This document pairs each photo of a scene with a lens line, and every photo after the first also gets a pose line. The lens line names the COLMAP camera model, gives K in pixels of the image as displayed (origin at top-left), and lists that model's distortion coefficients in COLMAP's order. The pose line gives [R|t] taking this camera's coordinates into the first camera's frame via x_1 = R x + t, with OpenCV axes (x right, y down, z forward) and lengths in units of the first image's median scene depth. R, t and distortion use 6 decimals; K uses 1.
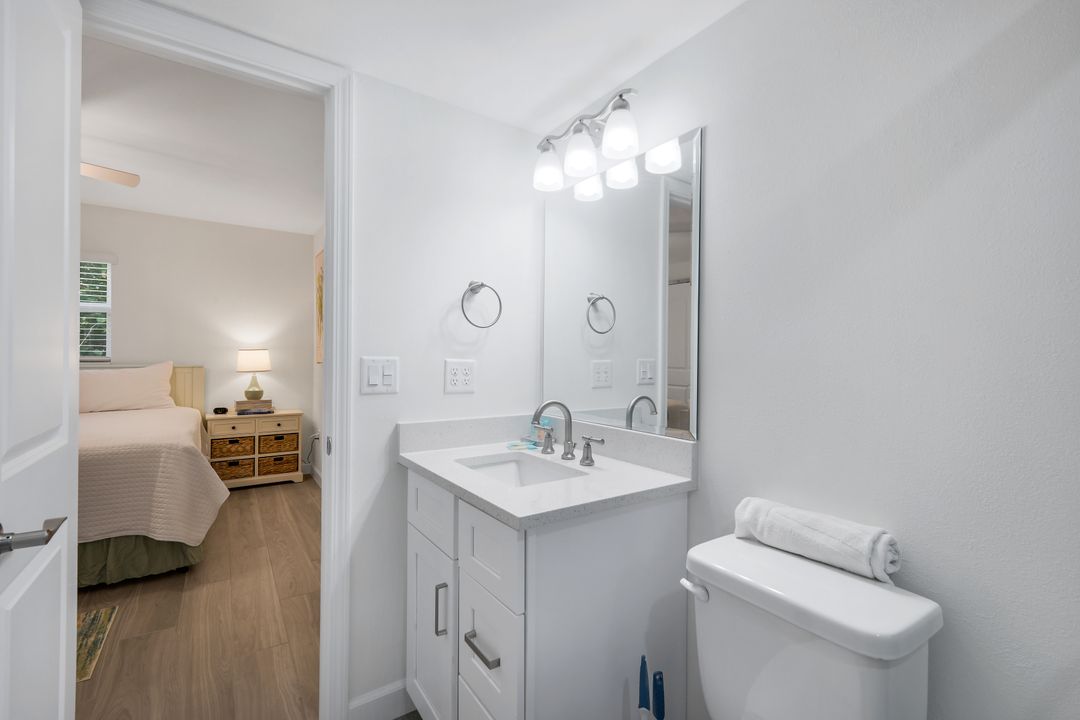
lens RADIAL K [[465.9, 0, 537.1], [0, 465.9, 358.2], [0, 0, 1]] dist [0.005037, 0.000691]
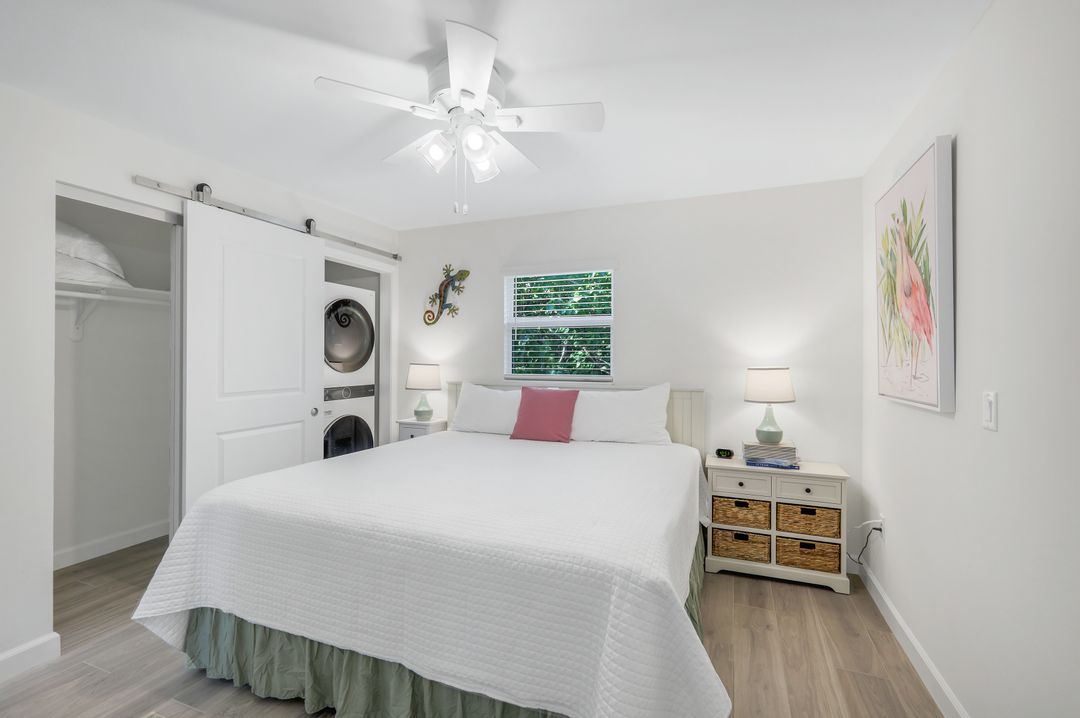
lens RADIAL K [[465.9, 0, 539.7], [0, 465.9, 356.3], [0, 0, 1]] dist [0.005037, 0.000691]
pose [[0.549706, -0.006866, -0.835330, -0.235799], [-0.003001, 0.999944, -0.010194, -0.028245], [0.835353, 0.008110, 0.549654, 0.369688]]
